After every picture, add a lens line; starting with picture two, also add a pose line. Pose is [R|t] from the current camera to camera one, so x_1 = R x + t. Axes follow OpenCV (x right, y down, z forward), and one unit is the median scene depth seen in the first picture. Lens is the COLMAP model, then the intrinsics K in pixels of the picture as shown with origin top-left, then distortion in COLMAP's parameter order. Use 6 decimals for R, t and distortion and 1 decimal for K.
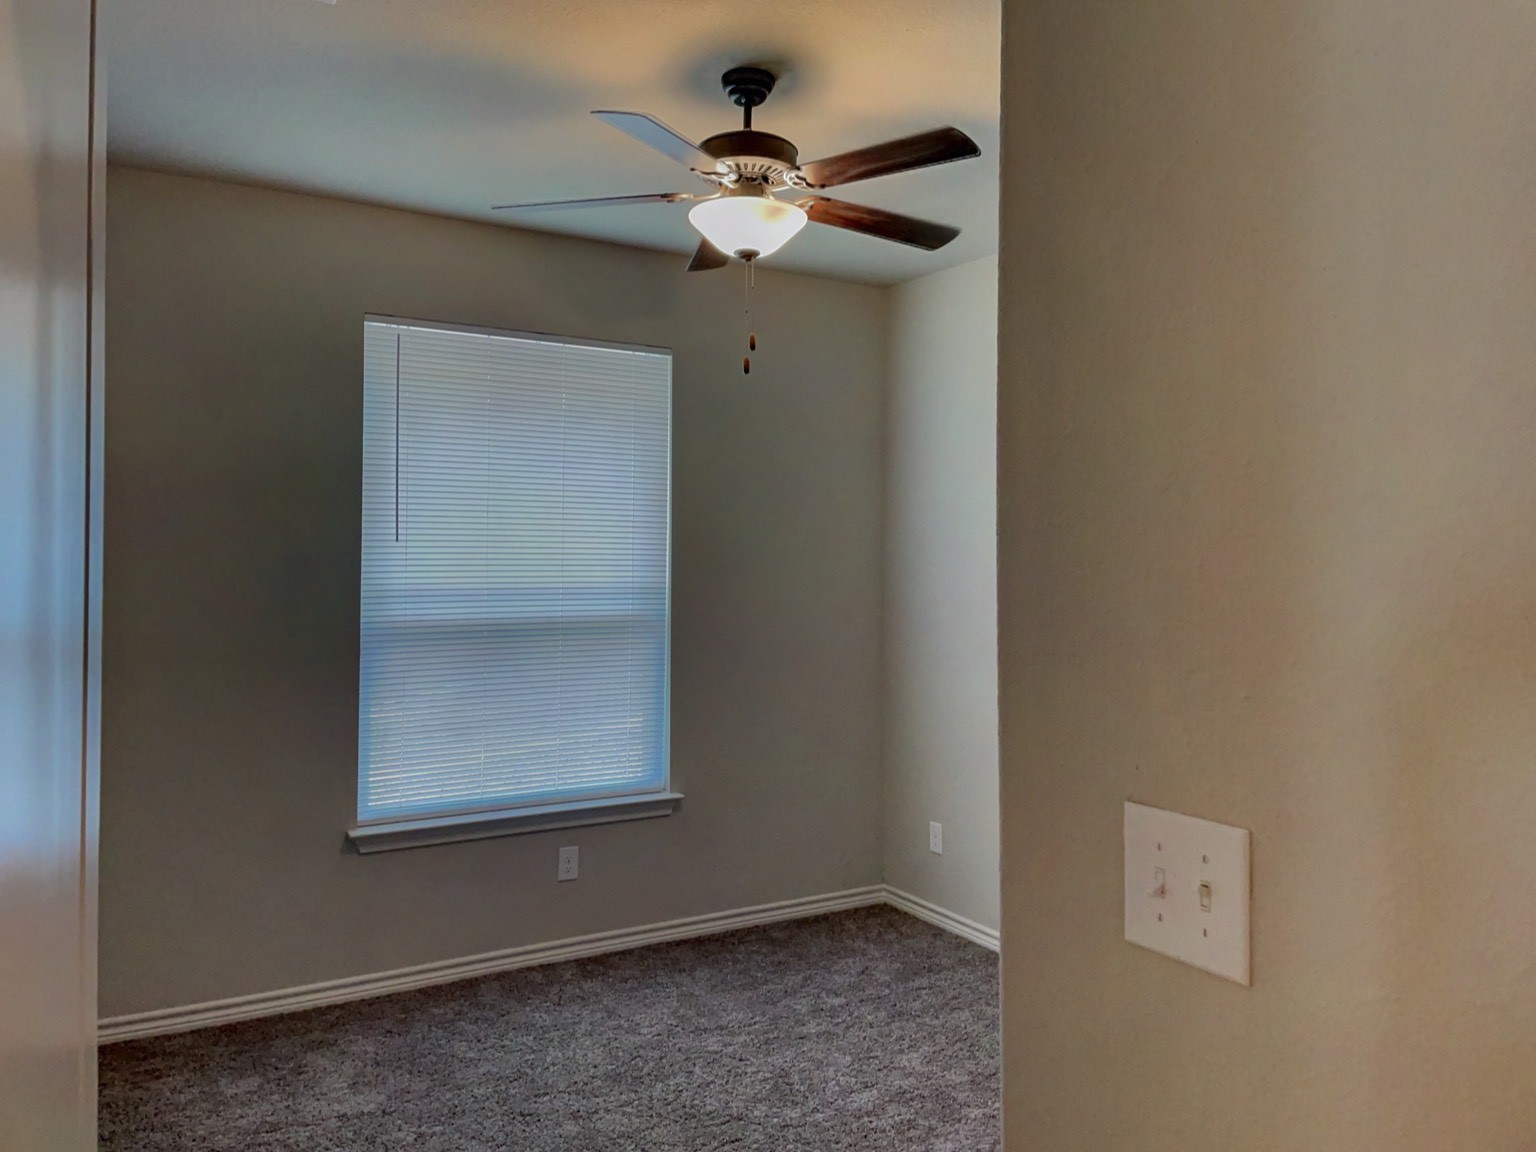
lens RADIAL K [[1147.6, 0, 759.3], [0, 1147.6, 545.4], [0, 0, 1]] dist [0.088597, -0.119633]
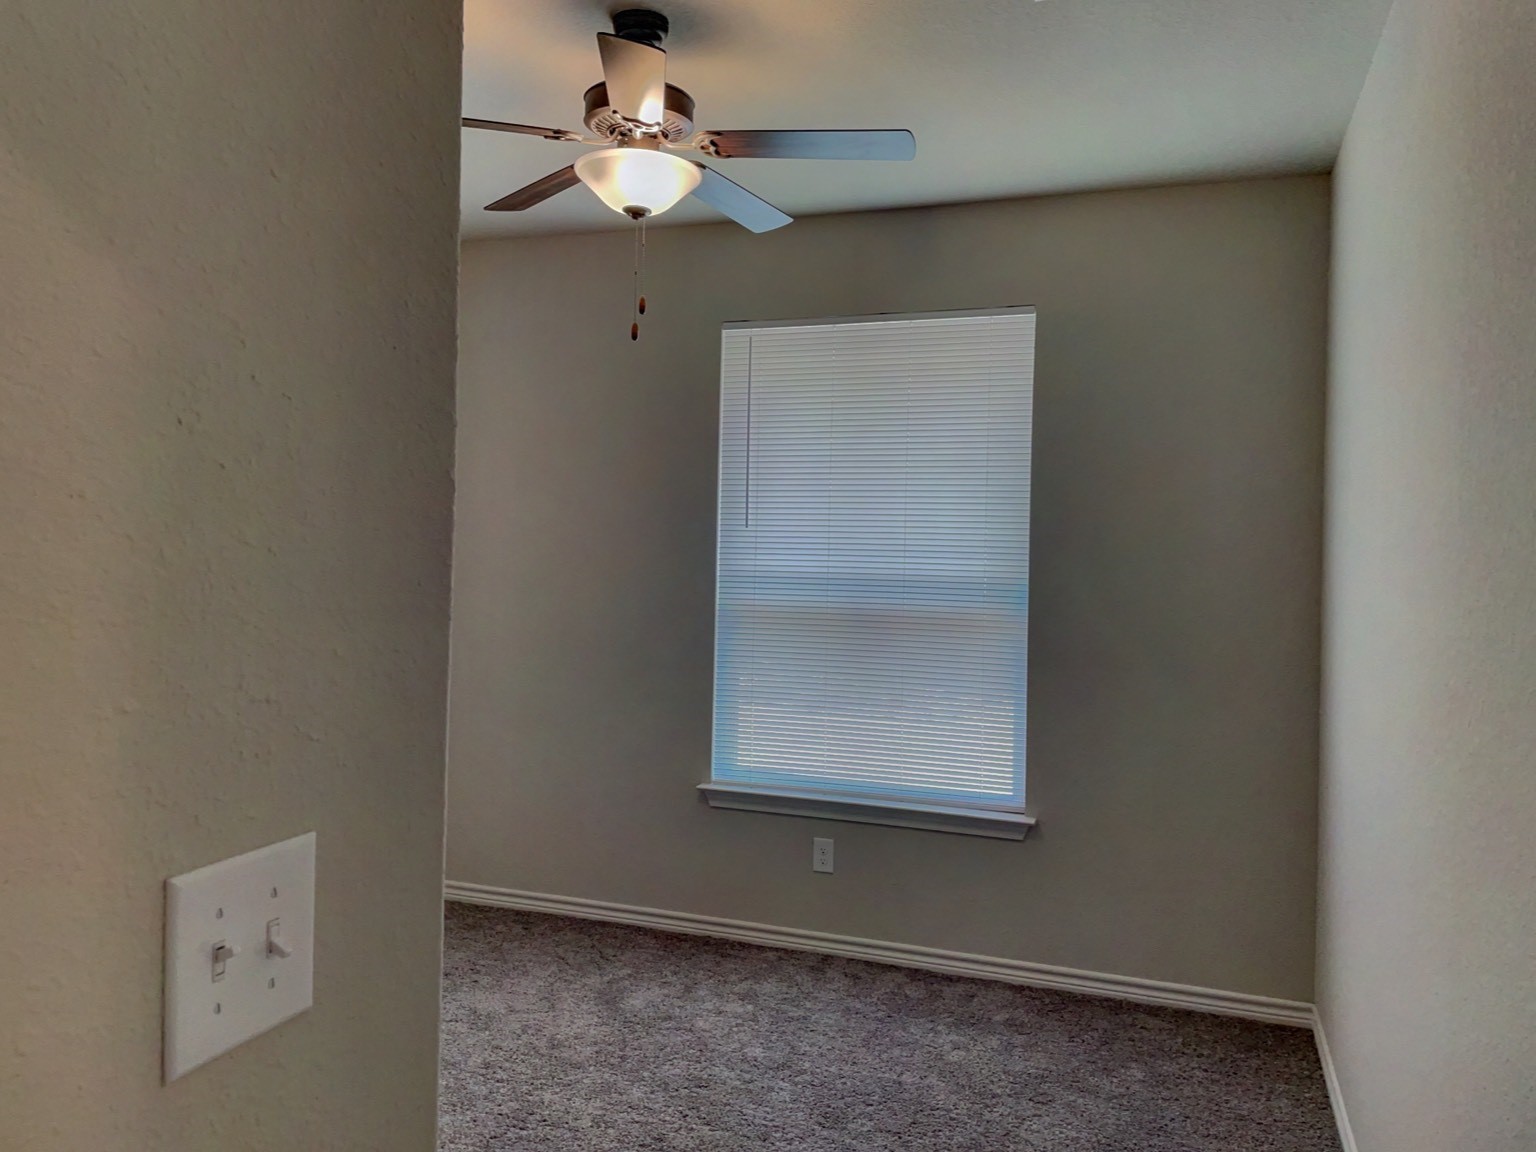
lens RADIAL K [[1147.6, 0, 759.3], [0, 1147.6, 545.4], [0, 0, 1]] dist [0.088597, -0.119633]
pose [[0.631976, 0.004952, -0.774972, 0.685590], [-0.007829, 0.999969, 0.000005, 0.016682], [0.774948, 0.006064, 0.631996, 0.419139]]
